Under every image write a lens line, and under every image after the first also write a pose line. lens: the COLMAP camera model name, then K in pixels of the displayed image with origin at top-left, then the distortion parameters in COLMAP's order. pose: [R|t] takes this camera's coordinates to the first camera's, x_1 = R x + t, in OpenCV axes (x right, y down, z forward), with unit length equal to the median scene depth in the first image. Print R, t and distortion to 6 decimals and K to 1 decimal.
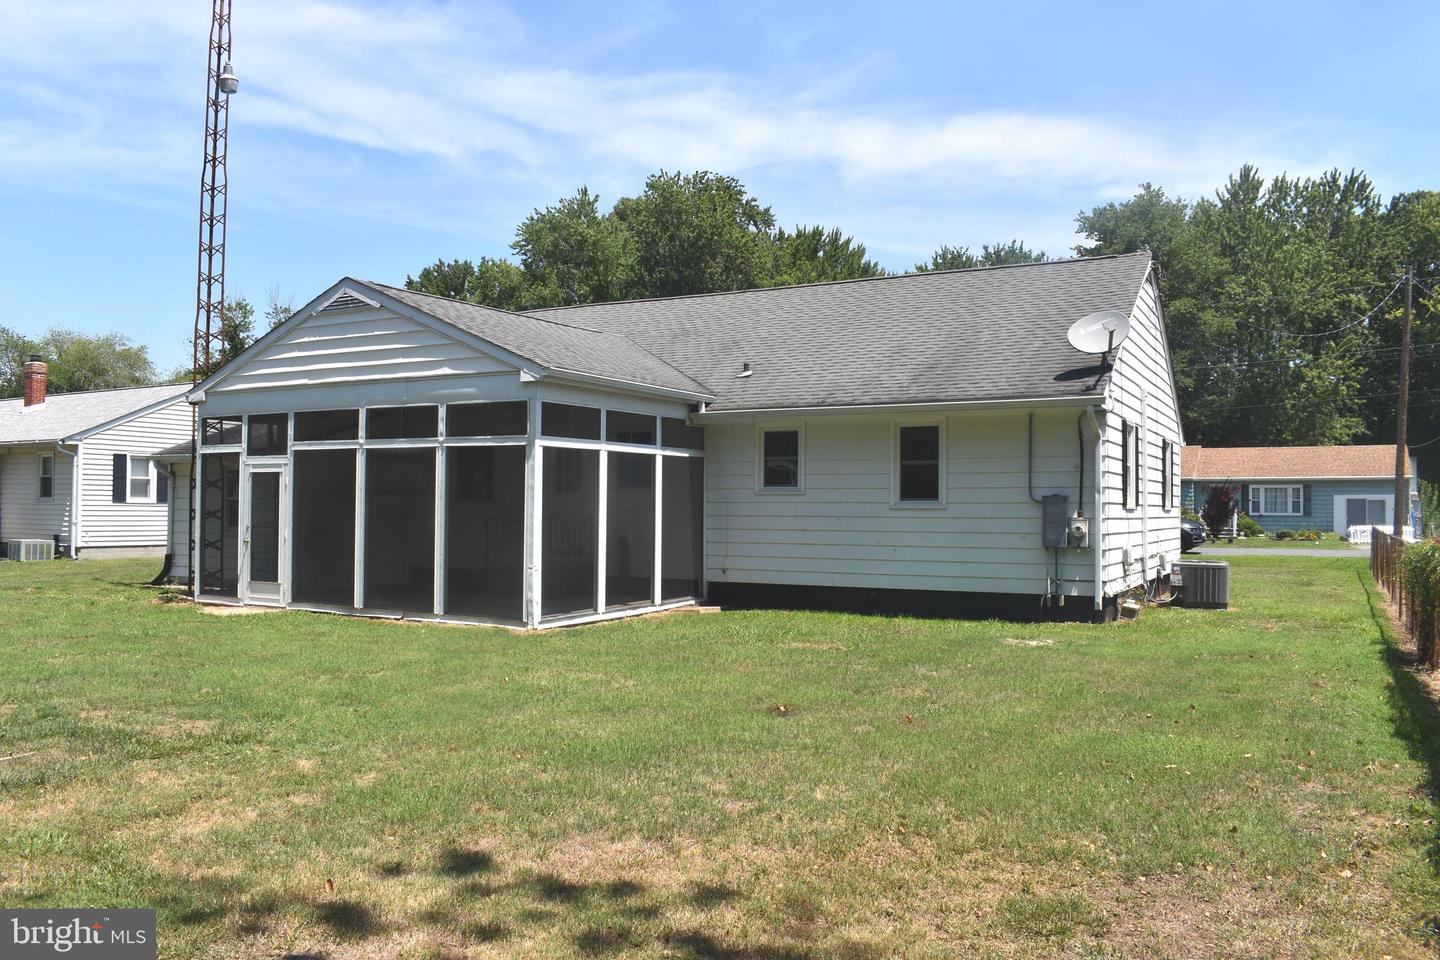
lens RADIAL K [[1165.4, 0, 720.0], [0, 1165.4, 480.0], [0, 0, 1]] dist [-0.097100, -0.000271]
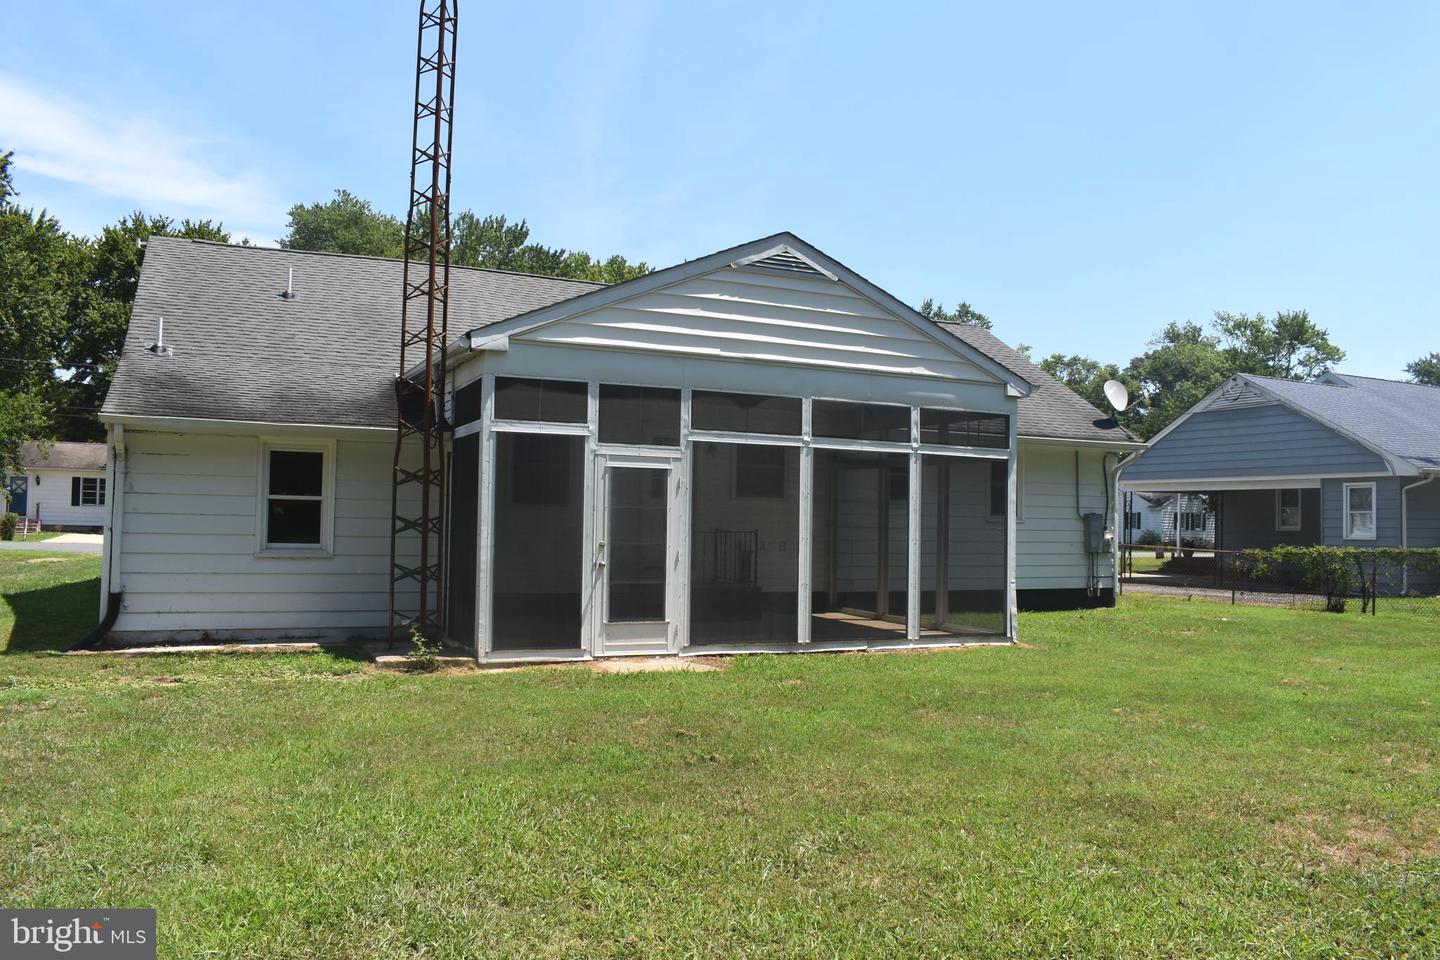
lens RADIAL K [[1165.4, 0, 720.0], [0, 1165.4, 480.0], [0, 0, 1]] dist [-0.097100, -0.000271]
pose [[0.564380, 0.034186, 0.824807, -1.015180], [-0.034344, 0.999249, -0.017916, 0.012520], [-0.824800, -0.018216, 0.565131, 0.579351]]
